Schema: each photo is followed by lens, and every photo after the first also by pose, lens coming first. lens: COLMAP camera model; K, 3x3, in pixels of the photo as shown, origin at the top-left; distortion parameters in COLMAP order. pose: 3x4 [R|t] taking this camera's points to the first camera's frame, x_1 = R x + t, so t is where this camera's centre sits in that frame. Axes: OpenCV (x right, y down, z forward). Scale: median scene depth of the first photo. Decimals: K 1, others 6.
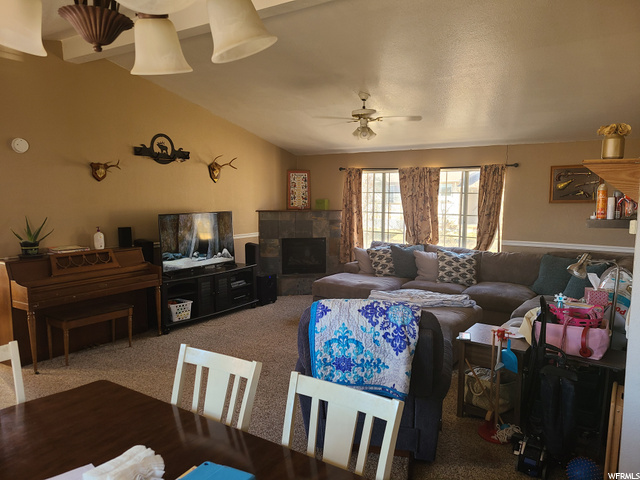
lens RADIAL K [[477.4, 0, 319.1], [0, 477.4, 248.6], [0, 0, 1]] dist [0.058644, -0.006559]
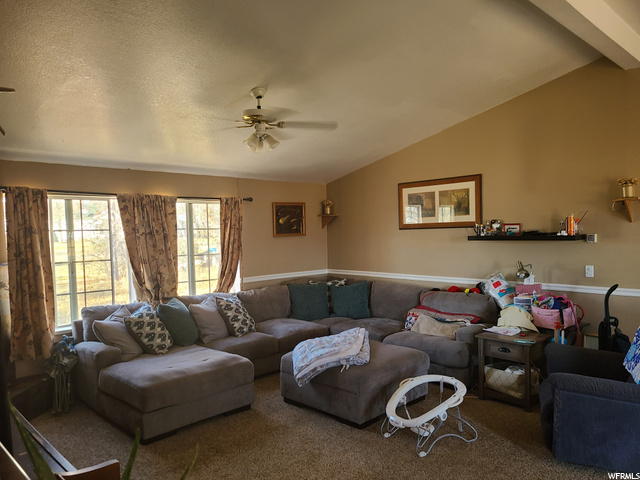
lens RADIAL K [[477.4, 0, 319.1], [0, 477.4, 248.6], [0, 0, 1]] dist [0.058644, -0.006559]
pose [[0.216145, -0.047840, 0.975188, -0.565056], [0.135112, 0.990655, 0.018652, -0.082278], [-0.966967, 0.127728, 0.220589, 0.740162]]
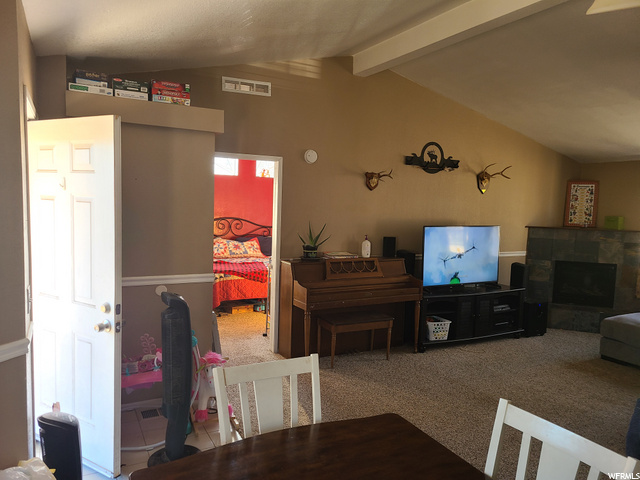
lens RADIAL K [[477.4, 0, 319.1], [0, 477.4, 248.6], [0, 0, 1]] dist [0.058644, -0.006559]
pose [[0.885769, 0.077535, -0.457604, -0.076332], [-0.087434, 0.996170, -0.000454, -0.006928], [0.455817, 0.040412, 0.889156, 0.057484]]
